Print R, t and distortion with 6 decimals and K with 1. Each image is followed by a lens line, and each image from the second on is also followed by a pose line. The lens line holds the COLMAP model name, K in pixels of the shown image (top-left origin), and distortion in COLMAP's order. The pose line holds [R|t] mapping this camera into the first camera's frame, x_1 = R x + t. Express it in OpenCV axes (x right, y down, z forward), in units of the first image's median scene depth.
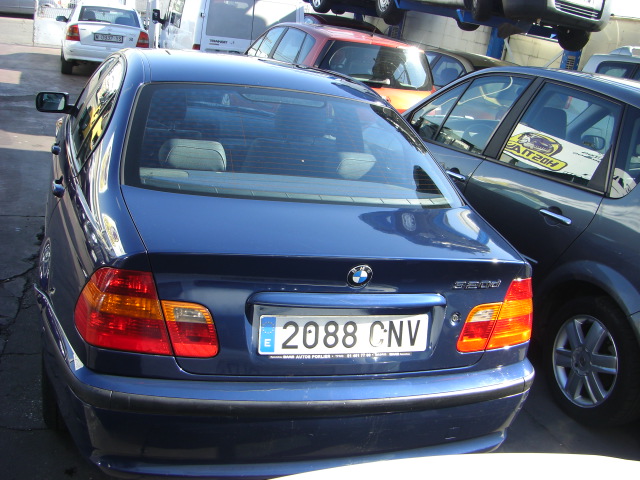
lens RADIAL K [[723.9, 0, 320.8], [0, 723.9, 237.7], [0, 0, 1]] dist [-0.133737, 0.000000]
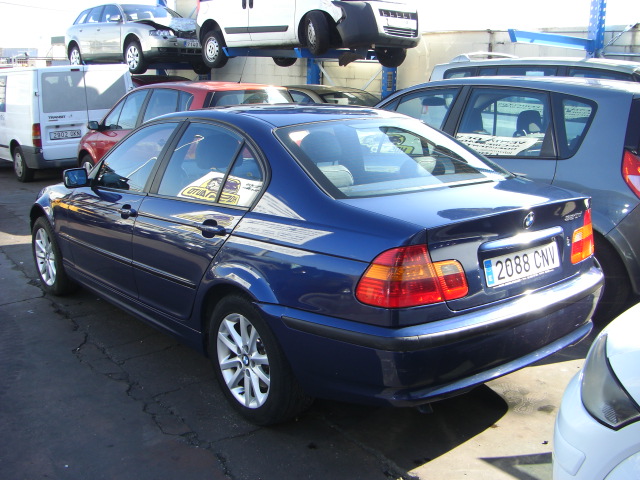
lens RADIAL K [[723.9, 0, 320.9], [0, 723.9, 243.3], [0, 0, 1]] dist [-0.133737, 0.000000]
pose [[0.924103, -0.224317, 0.309379, -0.204007], [0.240095, 0.970657, -0.013375, 0.003681], [-0.297301, 0.086640, 0.950845, -0.069233]]
